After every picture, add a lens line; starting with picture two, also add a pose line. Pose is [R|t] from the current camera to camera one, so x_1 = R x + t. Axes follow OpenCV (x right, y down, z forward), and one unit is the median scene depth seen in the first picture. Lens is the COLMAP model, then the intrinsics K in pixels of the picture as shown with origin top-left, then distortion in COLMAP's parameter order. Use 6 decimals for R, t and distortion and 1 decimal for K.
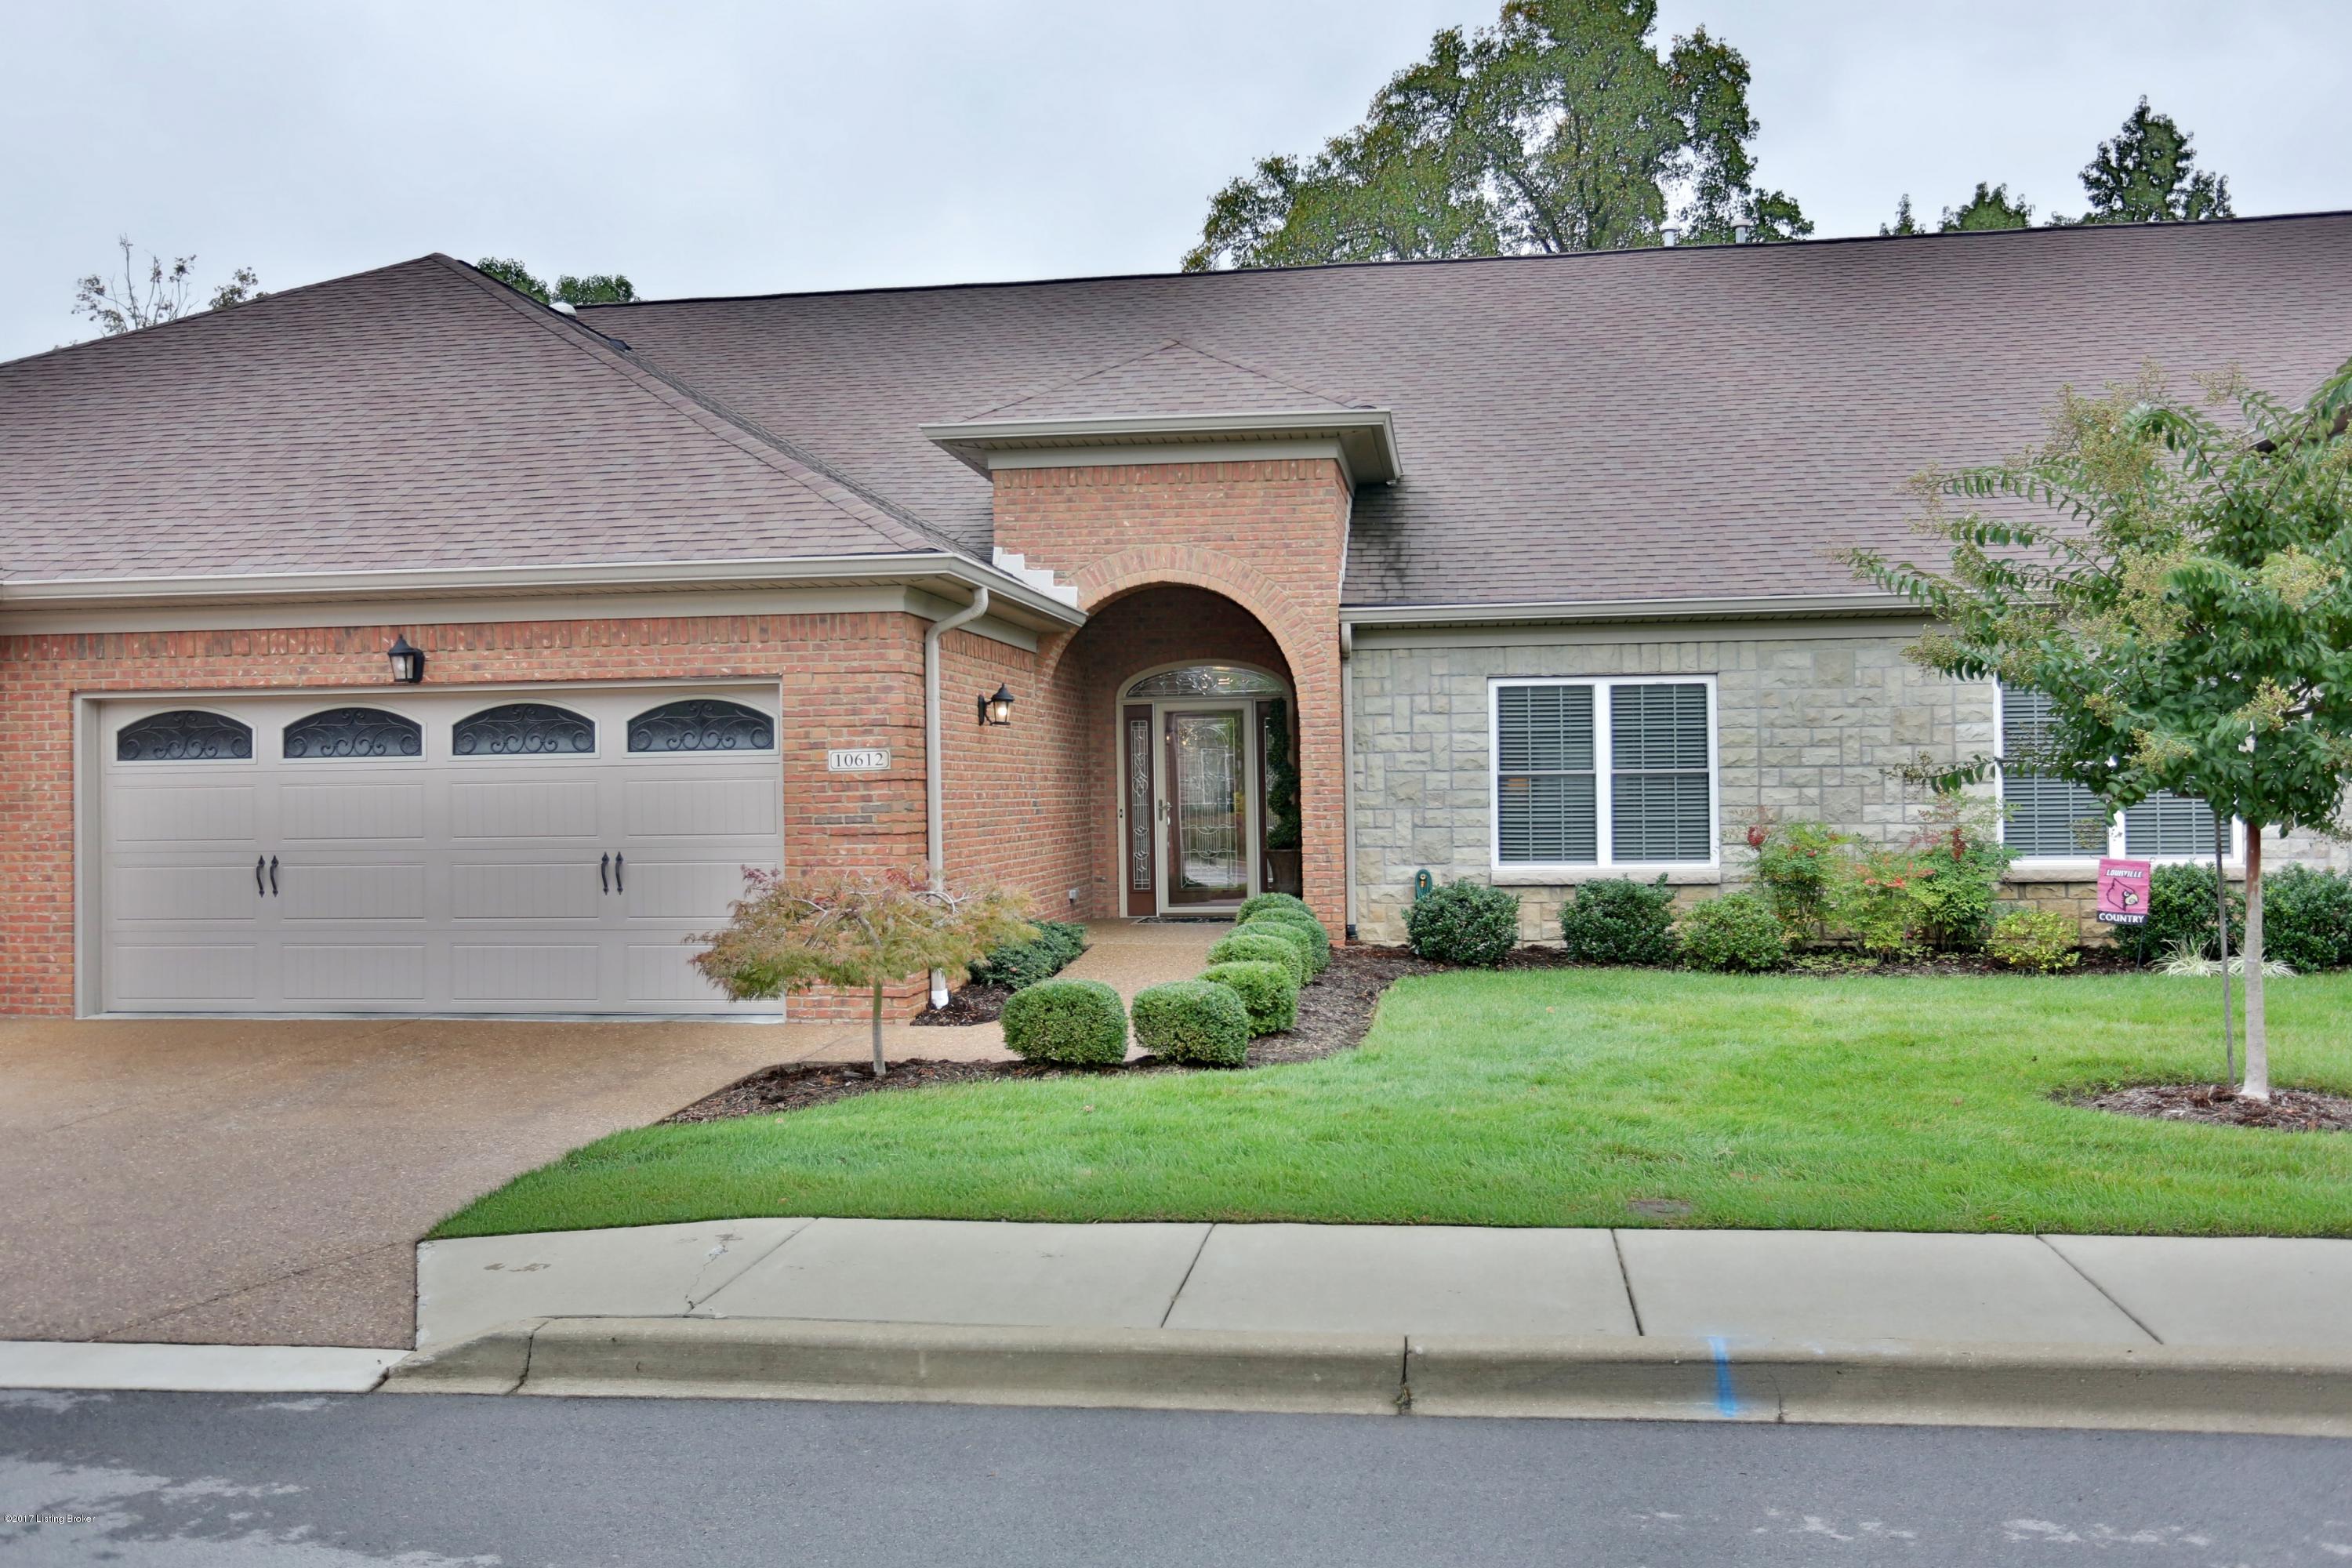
lens RADIAL K [[2257.9, 0, 1172.8], [0, 2257.9, 782.0], [0, 0, 1]] dist [-0.012685, 0.000000]
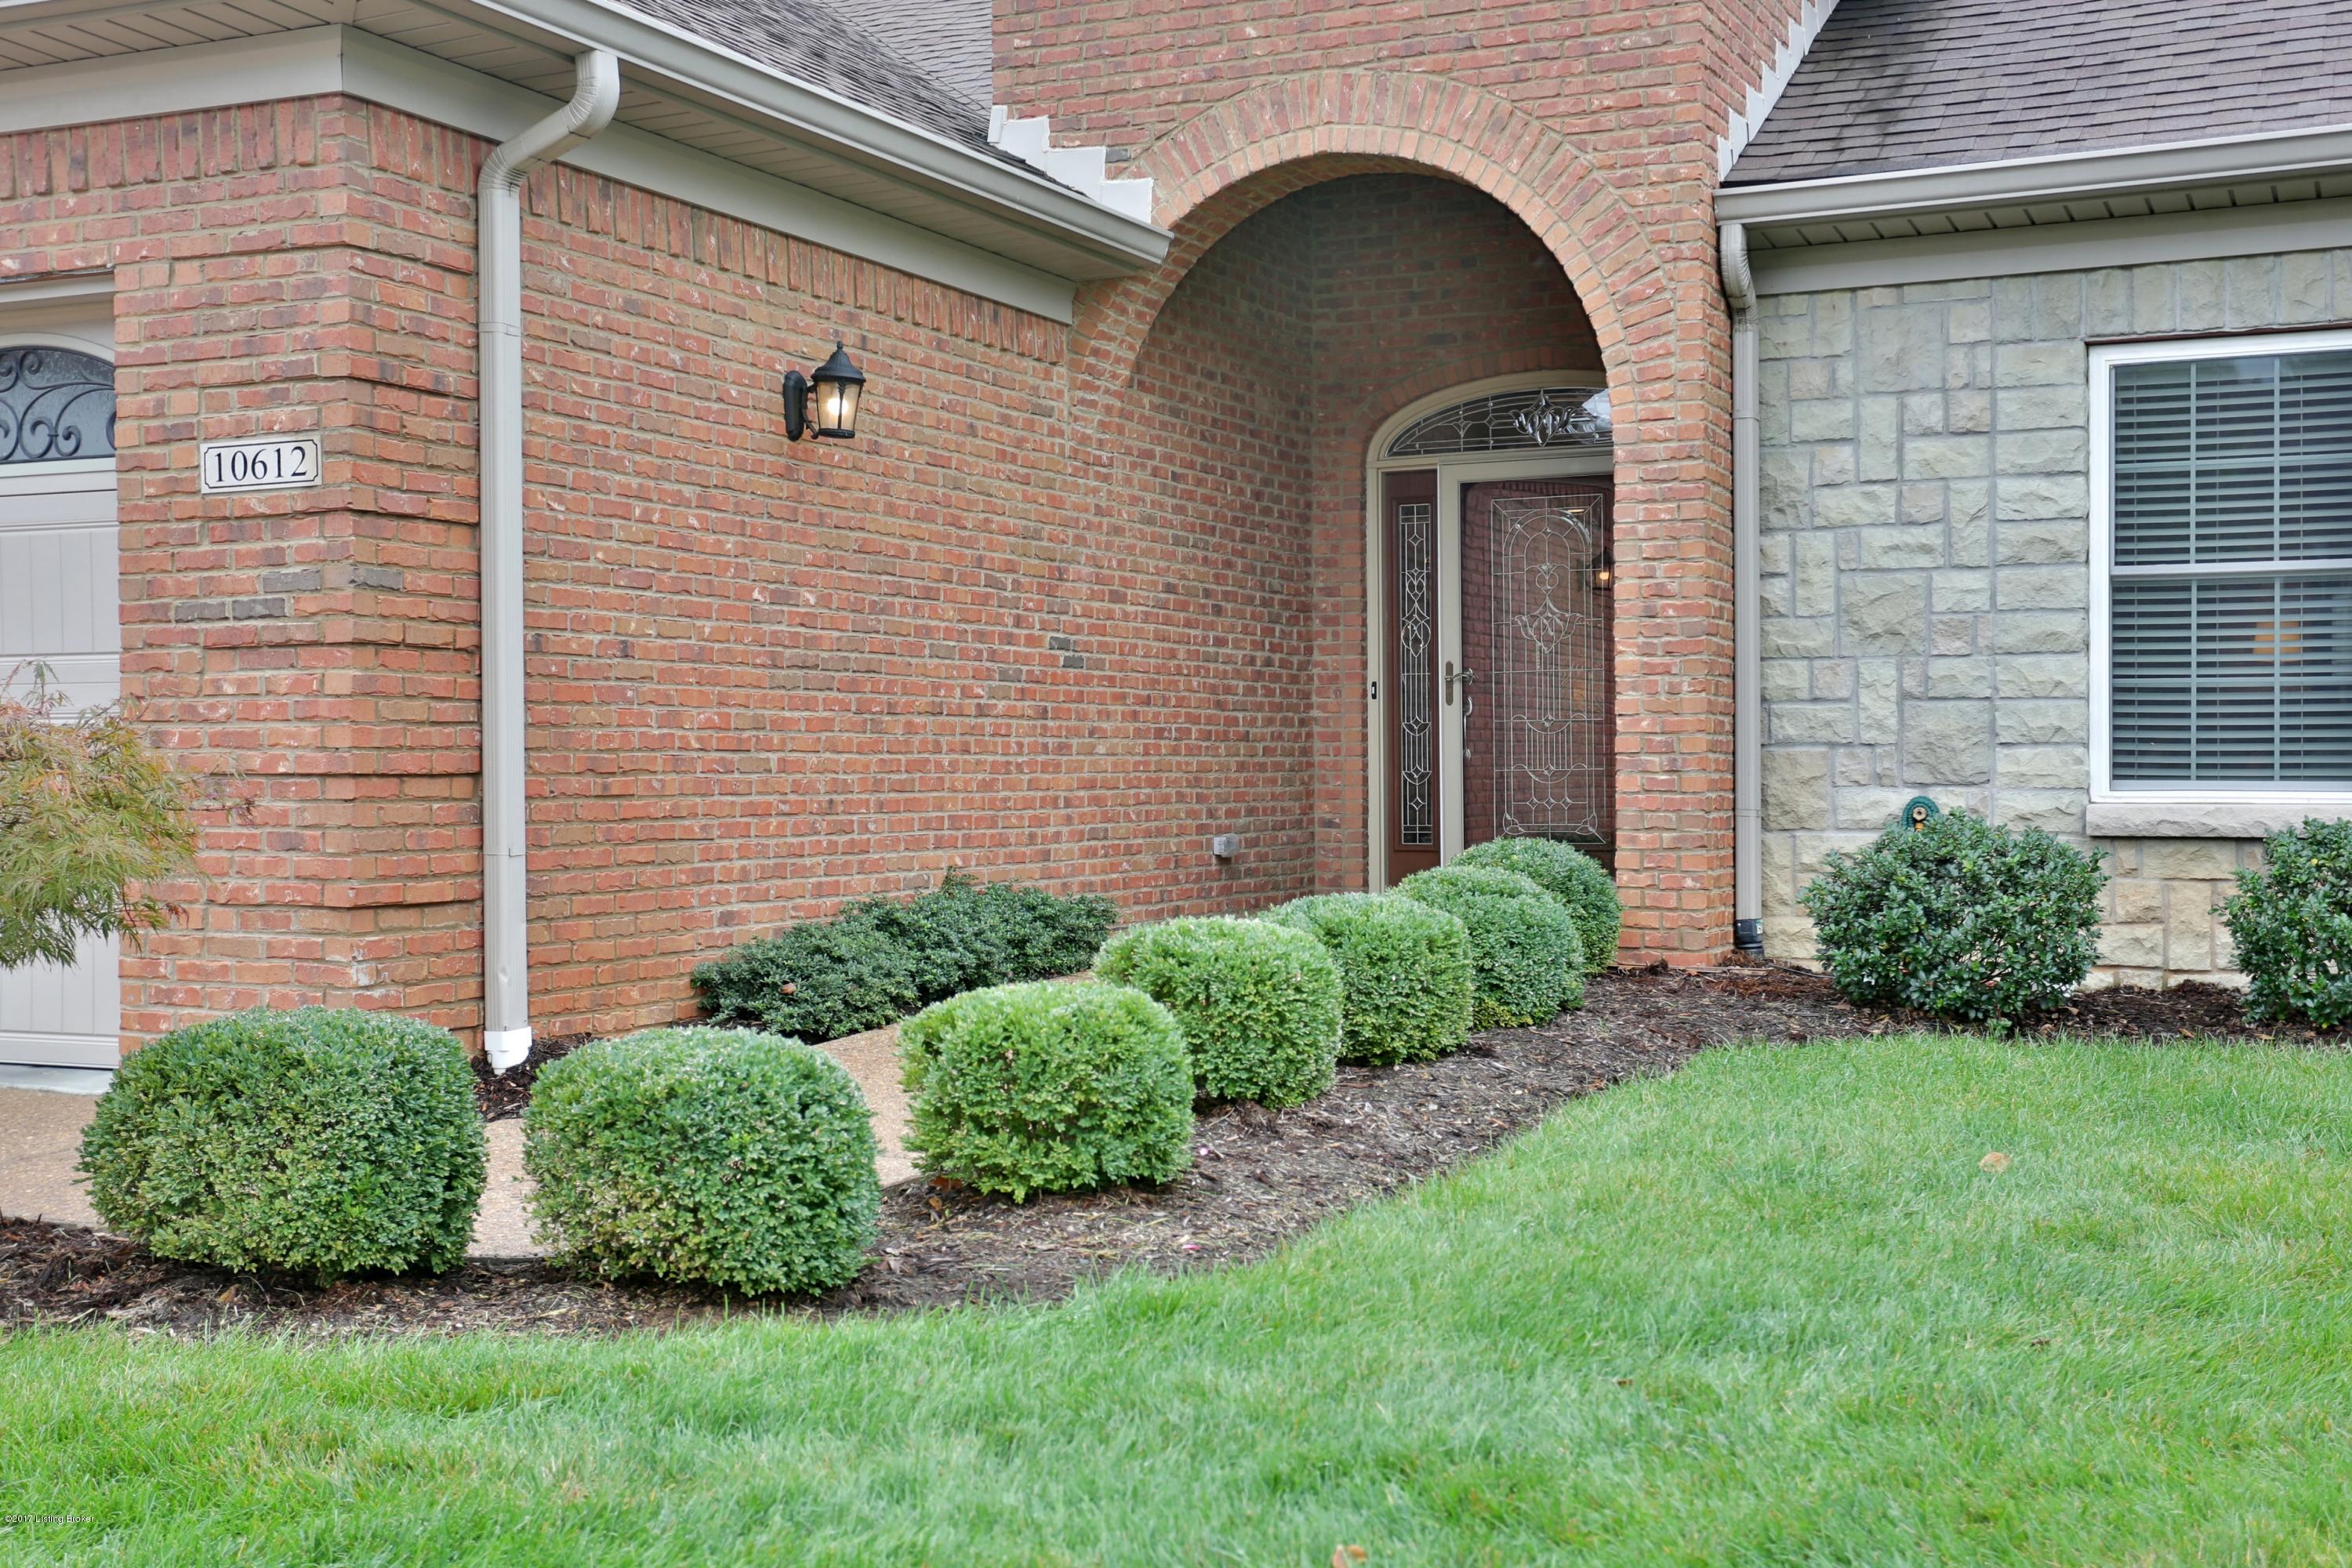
lens RADIAL K [[2787.4, 0, 1179.3], [0, 2787.4, 778.0], [0, 0, 1]] dist [0.062827, 0.000000]
pose [[0.949062, 0.012068, -0.314857, 0.146933], [-0.011095, 0.999927, 0.004884, 0.034641], [0.314893, -0.001142, 0.949126, 0.454783]]
